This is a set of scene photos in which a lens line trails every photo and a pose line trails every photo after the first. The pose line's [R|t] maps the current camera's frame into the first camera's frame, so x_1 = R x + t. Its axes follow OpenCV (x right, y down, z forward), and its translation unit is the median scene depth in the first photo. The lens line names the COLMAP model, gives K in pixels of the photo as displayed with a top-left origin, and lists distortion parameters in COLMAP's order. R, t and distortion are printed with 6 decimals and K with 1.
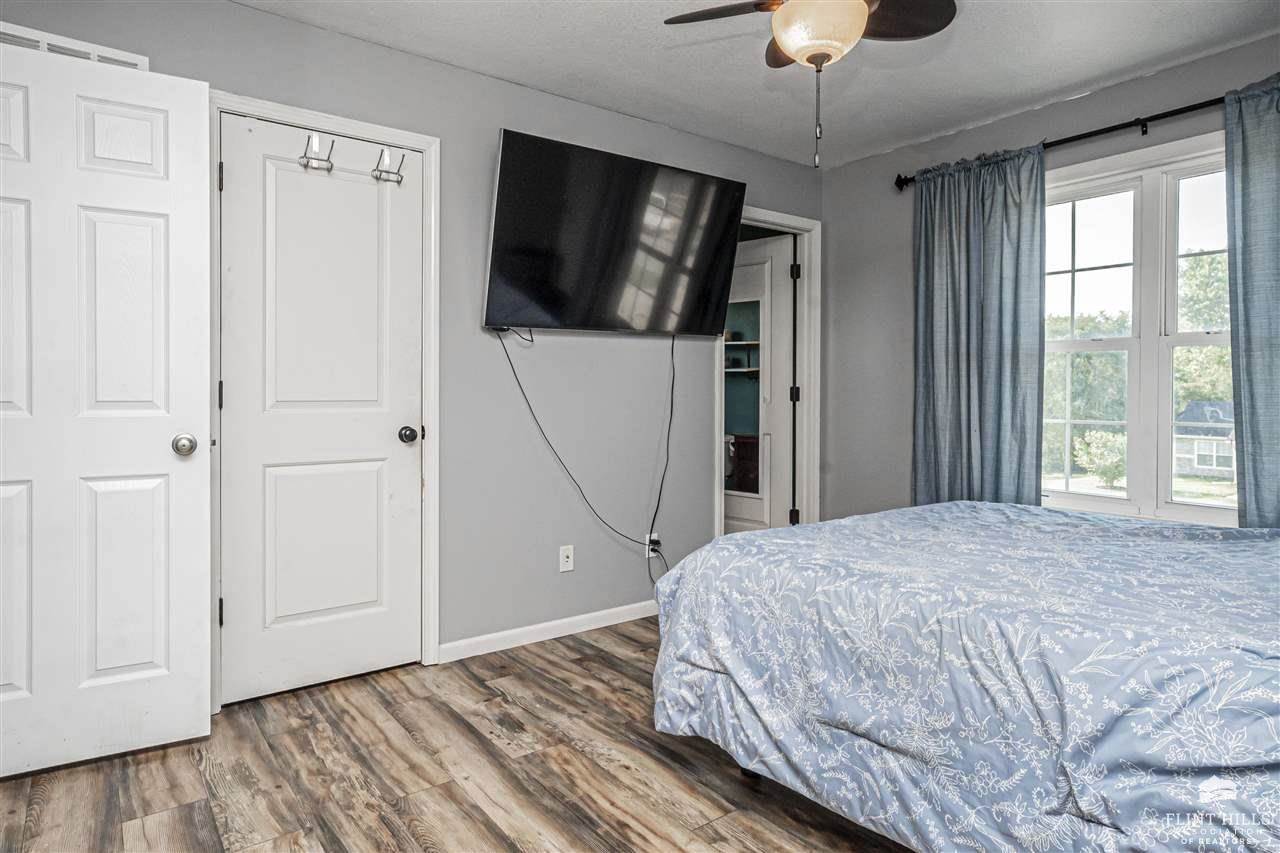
lens RADIAL K [[736.6, 0, 613.0], [0, 736.6, 391.2], [0, 0, 1]] dist [-0.017031, 0.021571]
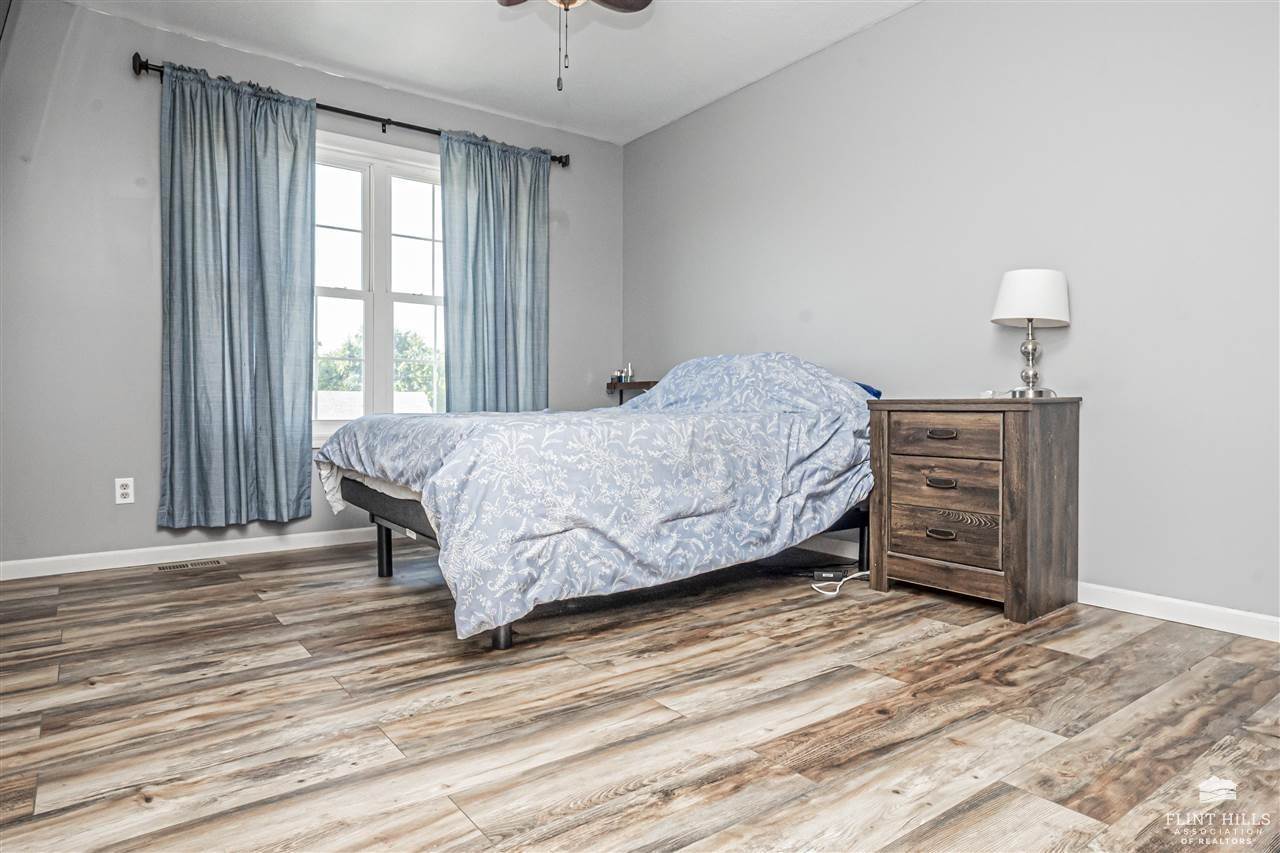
lens RADIAL K [[736.6, 0, 635.7], [0, 736.6, 427.0], [0, 0, 1]] dist [-0.017031, 0.021571]
pose [[0.000711, -0.031991, 0.999488, -0.745139], [-0.000520, 0.999488, 0.031991, 0.159874], [-1.000000, -0.000543, 0.000694, 0.727367]]
